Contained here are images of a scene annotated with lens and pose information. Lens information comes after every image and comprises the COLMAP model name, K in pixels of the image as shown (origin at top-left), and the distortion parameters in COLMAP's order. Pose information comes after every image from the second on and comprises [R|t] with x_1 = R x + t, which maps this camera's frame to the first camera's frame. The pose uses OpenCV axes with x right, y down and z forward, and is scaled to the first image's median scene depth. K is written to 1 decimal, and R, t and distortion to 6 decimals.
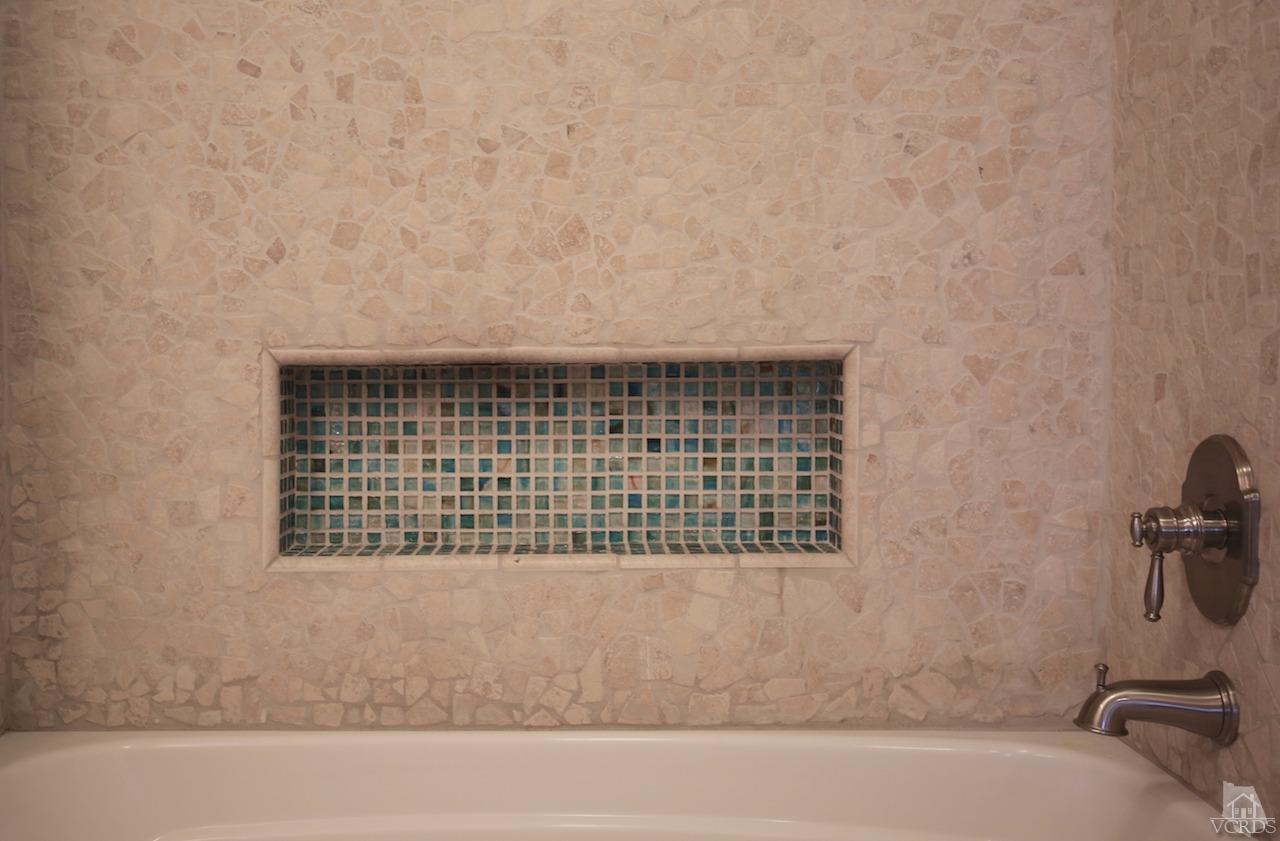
lens RADIAL K [[1346.2, 0, 593.0], [0, 1346.2, 395.4], [0, 0, 1]] dist [0.045187, 0.000145]
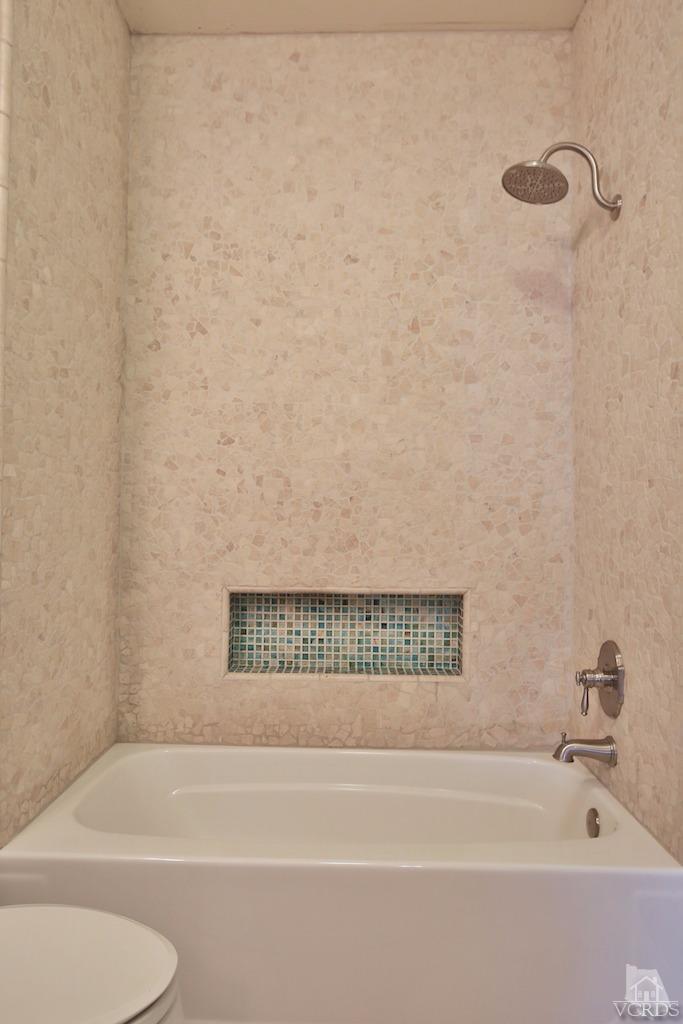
lens RADIAL K [[657.5, 0, 341.5], [0, 657.5, 512.0], [0, 0, 1]] dist [-0.003408, 0.000805]
pose [[0.999715, 0.013967, -0.019377, -0.011106], [-0.014858, 0.998803, -0.046609, -0.116580], [0.018703, 0.046884, 0.998725, -0.184127]]
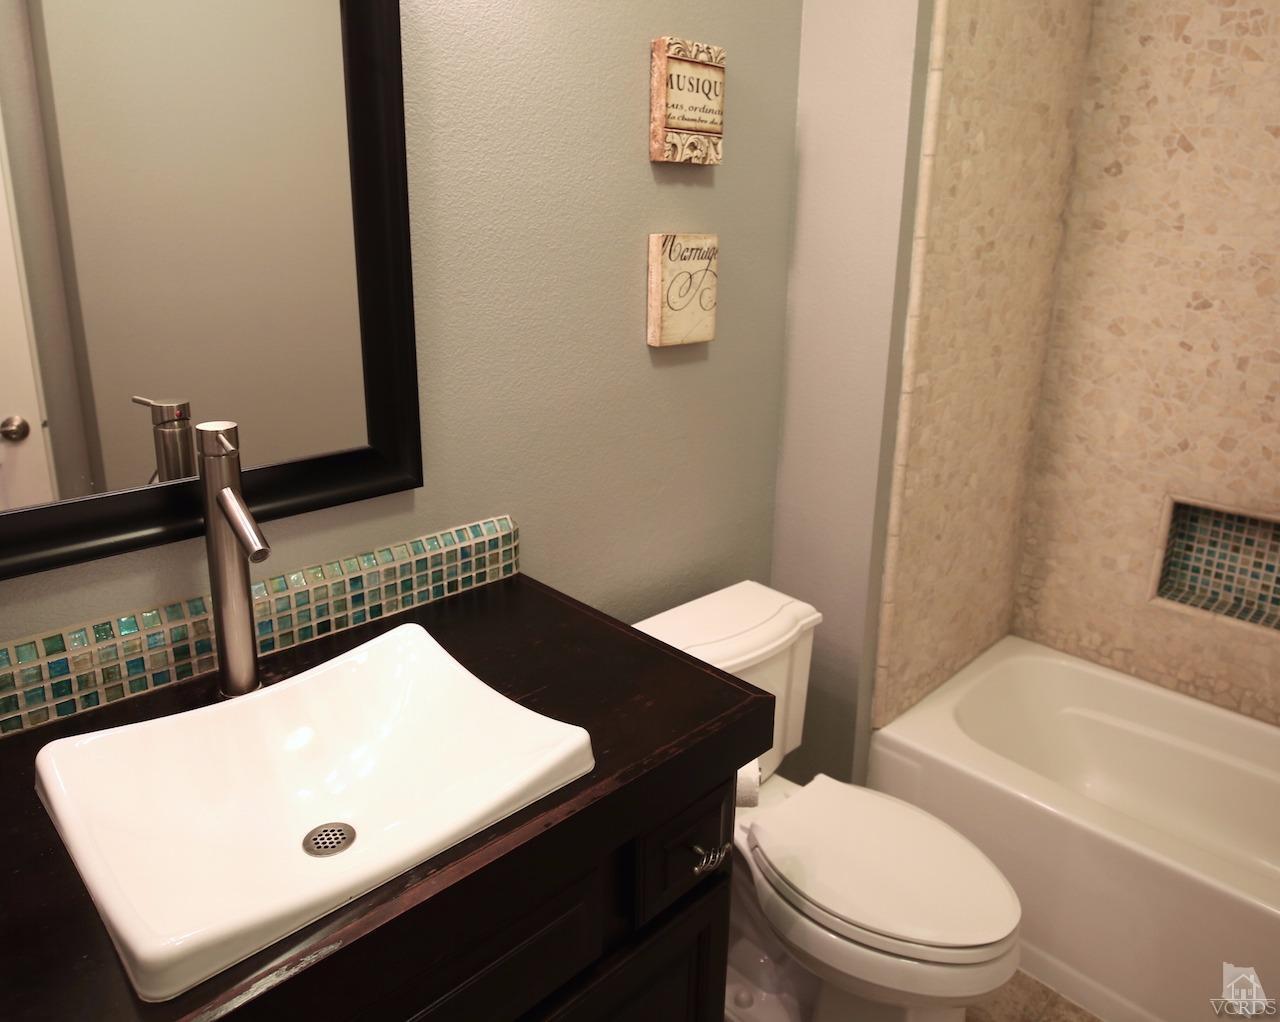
lens RADIAL K [[908.7, 0, 646.5], [0, 908.7, 448.6], [0, 0, 1]] dist [-0.036369, 0.005982]
pose [[0.711397, 0.198260, -0.674246, 0.072160], [-0.044281, 0.970122, 0.238541, -0.362069], [0.701394, -0.139841, 0.698921, -0.377225]]
